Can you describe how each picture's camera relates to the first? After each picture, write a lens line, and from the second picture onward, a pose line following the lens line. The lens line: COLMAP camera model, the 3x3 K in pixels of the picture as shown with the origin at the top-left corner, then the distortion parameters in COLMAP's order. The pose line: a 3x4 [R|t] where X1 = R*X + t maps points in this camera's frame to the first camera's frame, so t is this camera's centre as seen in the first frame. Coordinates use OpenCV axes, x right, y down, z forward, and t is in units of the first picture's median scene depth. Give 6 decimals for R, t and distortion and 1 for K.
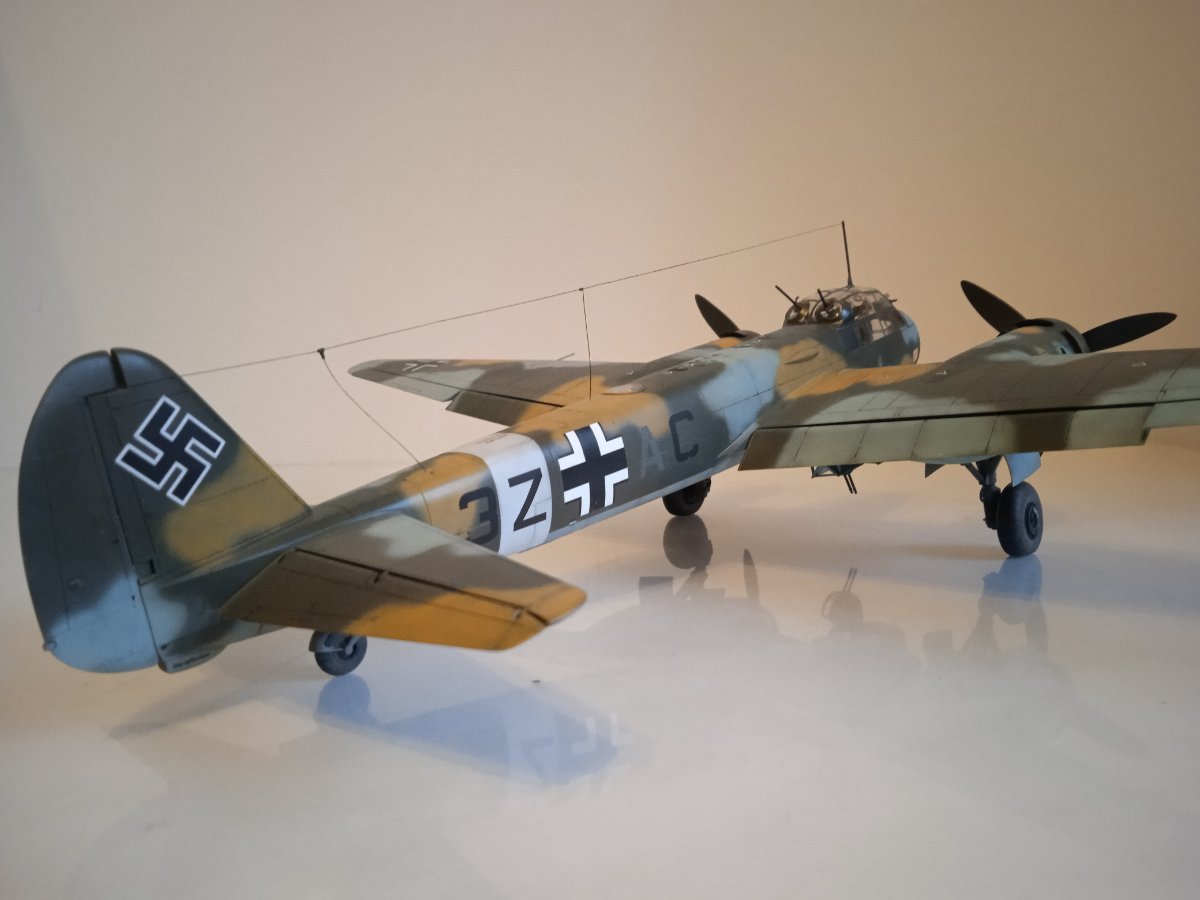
lens RADIAL K [[1036.0, 0, 600.0], [0, 1036.0, 450.0], [0, 0, 1]] dist [0.072739, -0.226546]
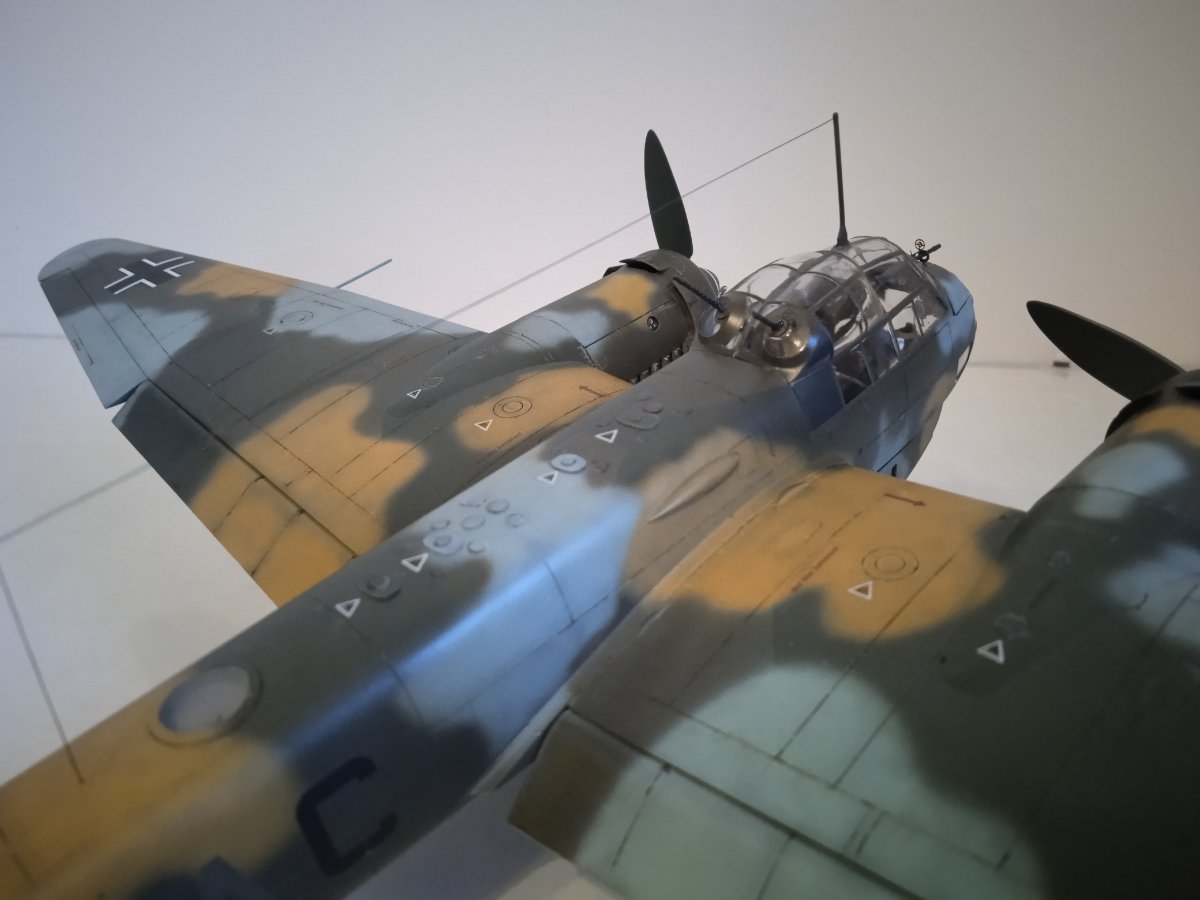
lens RADIAL K [[1036.0, 0, 600.0], [0, 1036.0, 450.0], [0, 0, 1]] dist [0.072739, -0.226546]
pose [[0.998640, 0.027009, -0.044591, 0.169023], [-0.011043, 0.945517, 0.325386, -0.251121], [0.050950, -0.324451, 0.944529, 0.560309]]
